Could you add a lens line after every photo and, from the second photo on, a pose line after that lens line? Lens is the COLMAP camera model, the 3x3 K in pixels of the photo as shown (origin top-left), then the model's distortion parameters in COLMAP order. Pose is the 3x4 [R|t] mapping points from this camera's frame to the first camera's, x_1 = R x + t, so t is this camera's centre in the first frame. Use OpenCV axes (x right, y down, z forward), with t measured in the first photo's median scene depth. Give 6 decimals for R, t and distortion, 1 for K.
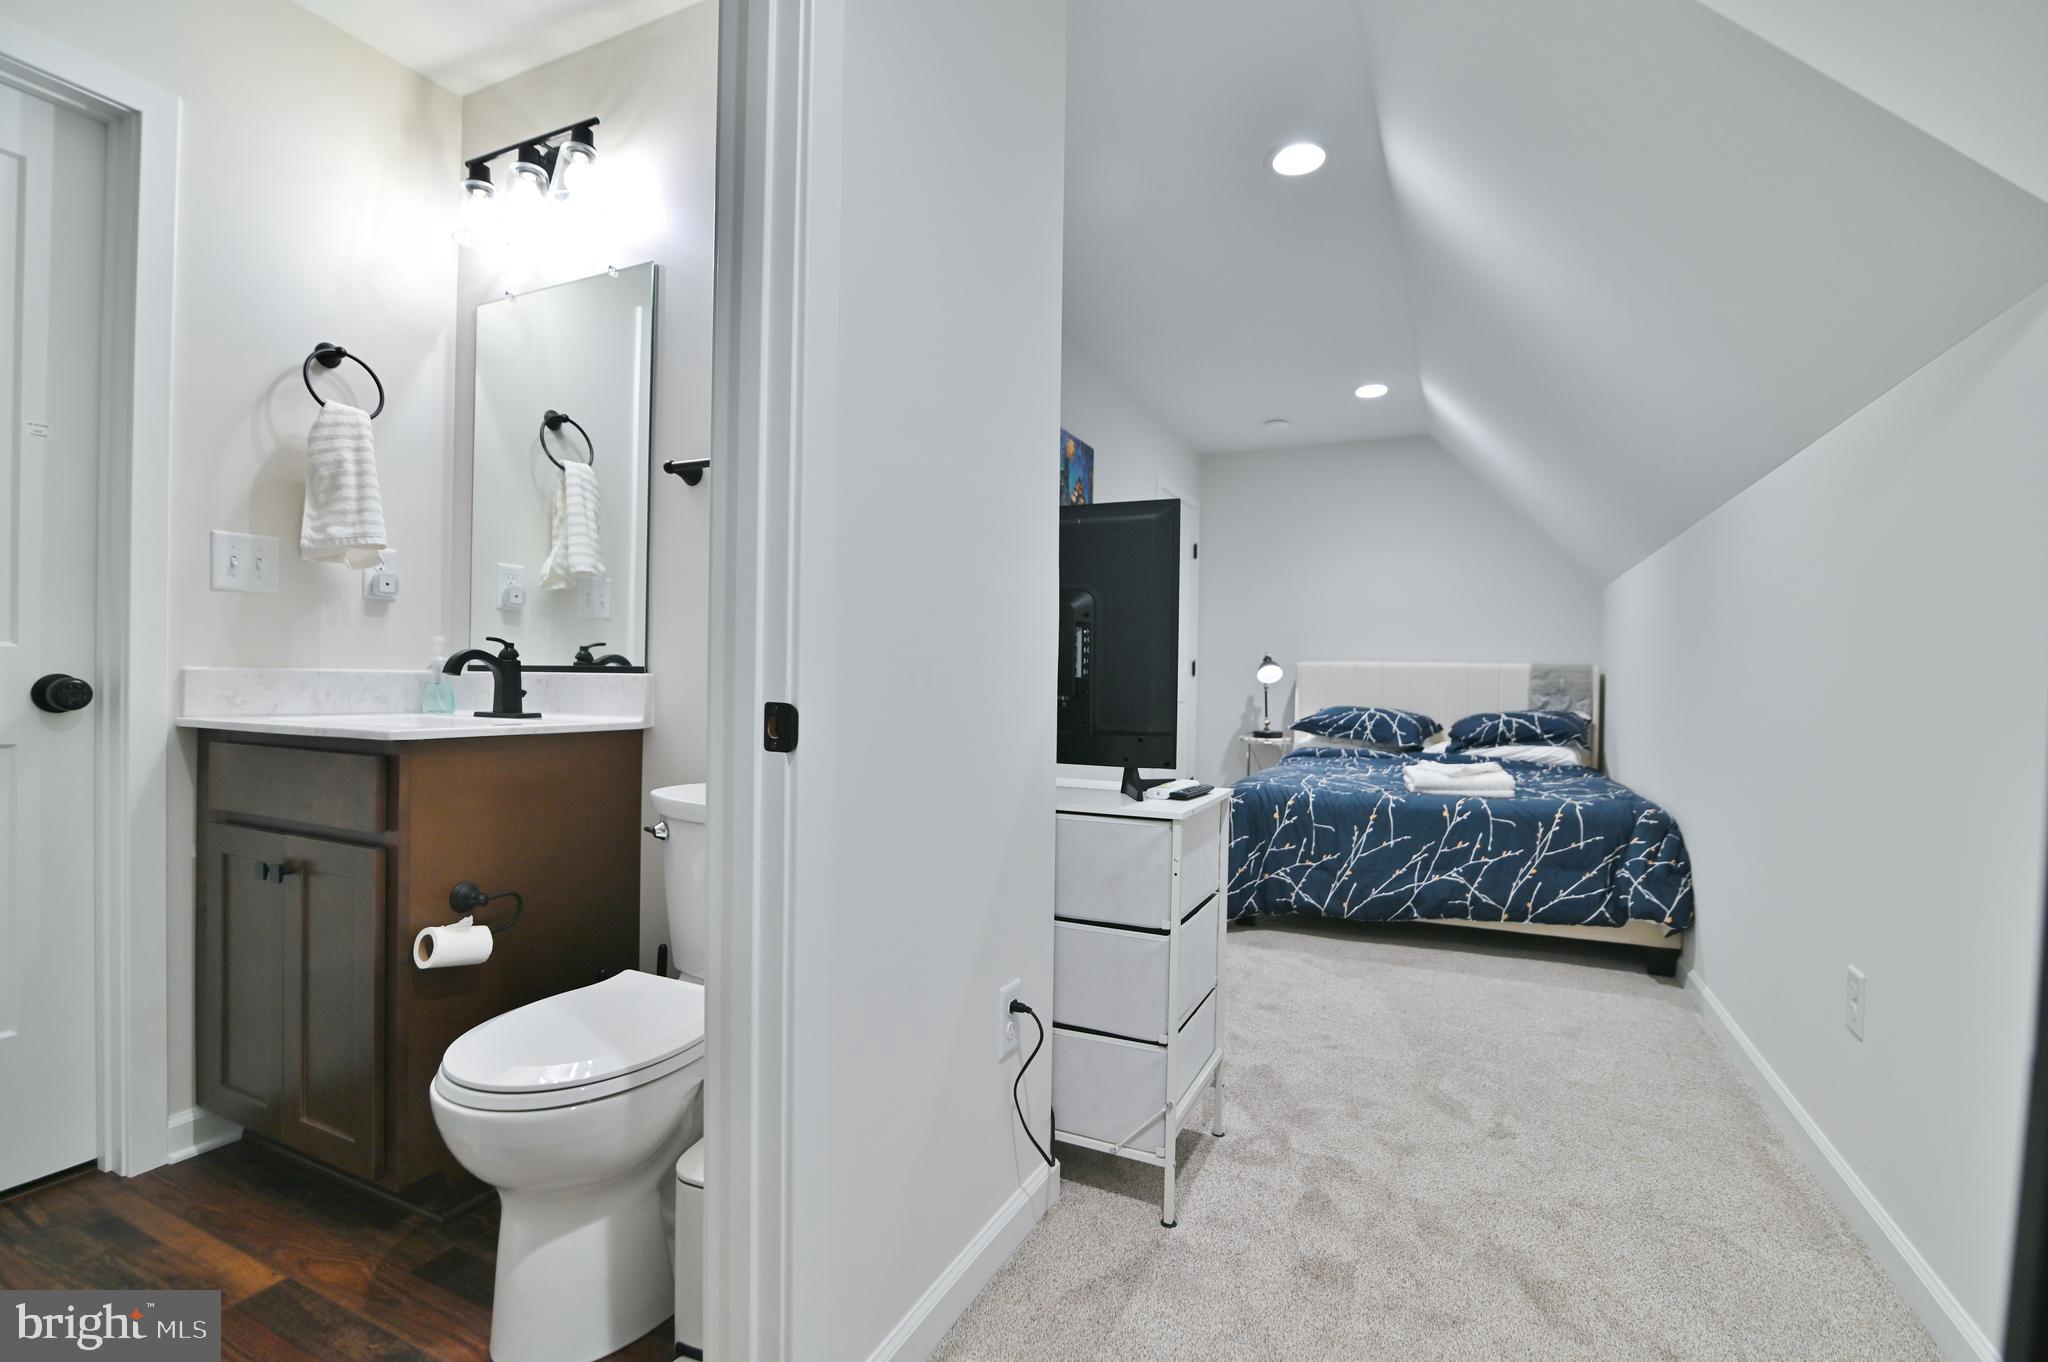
lens RADIAL K [[934.6, 0, 1023.0], [0, 934.6, 679.3], [0, 0, 1]] dist [-0.018235, 0.000664]
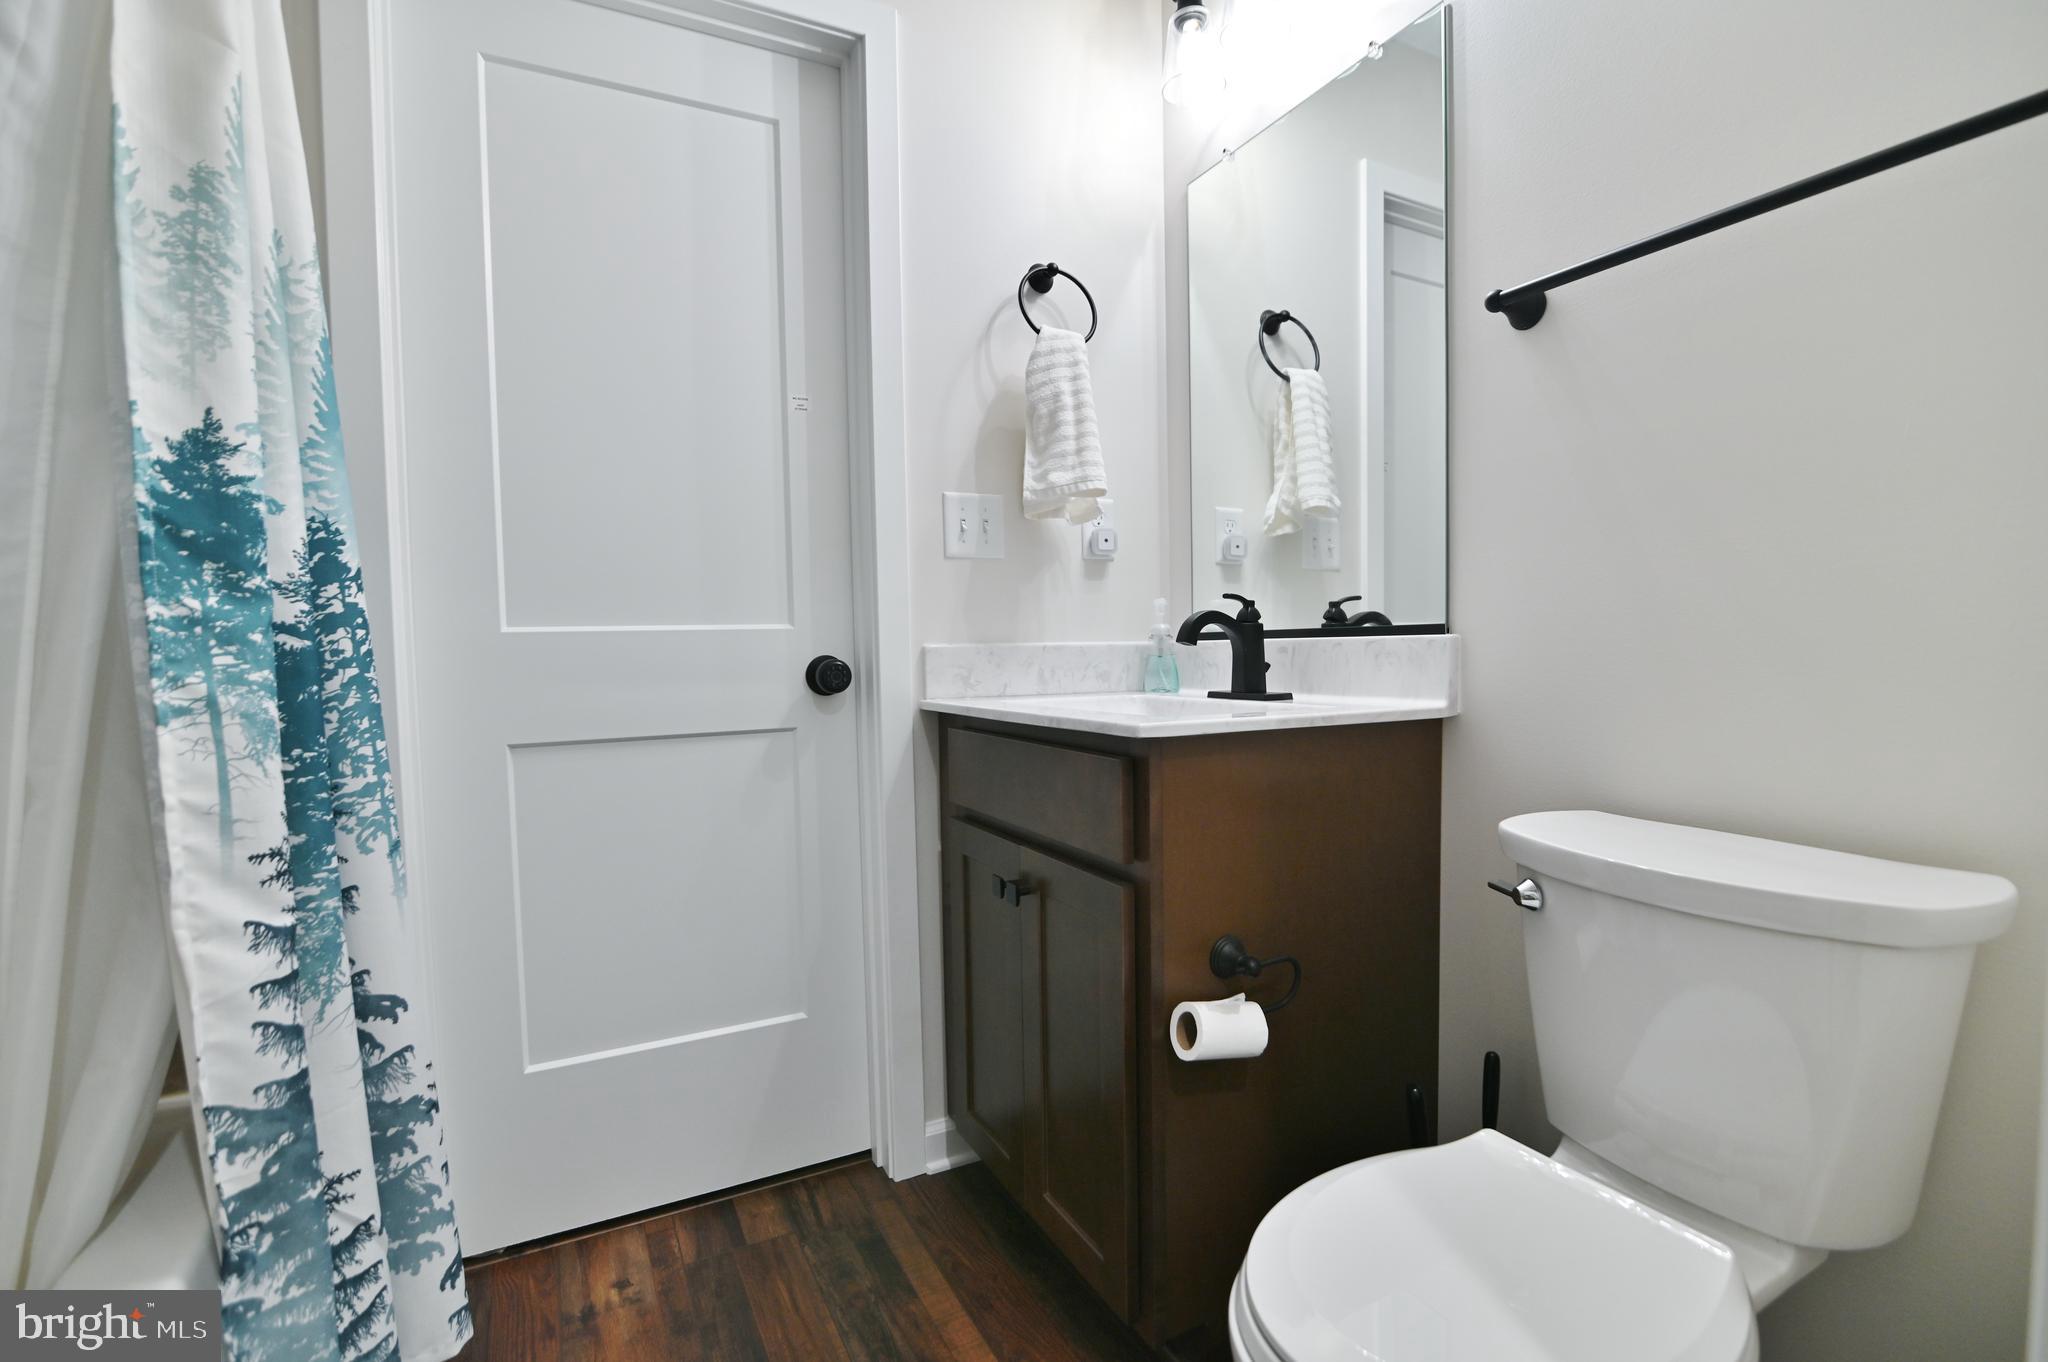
lens RADIAL K [[934.6, 0, 1026.5], [0, 934.6, 676.4], [0, 0, 1]] dist [-0.018235, 0.000664]
pose [[0.794535, -0.010437, -0.607128, -0.301379], [0.029236, 0.999350, 0.021081, 0.001517], [0.606514, -0.034499, 0.794324, 0.363800]]
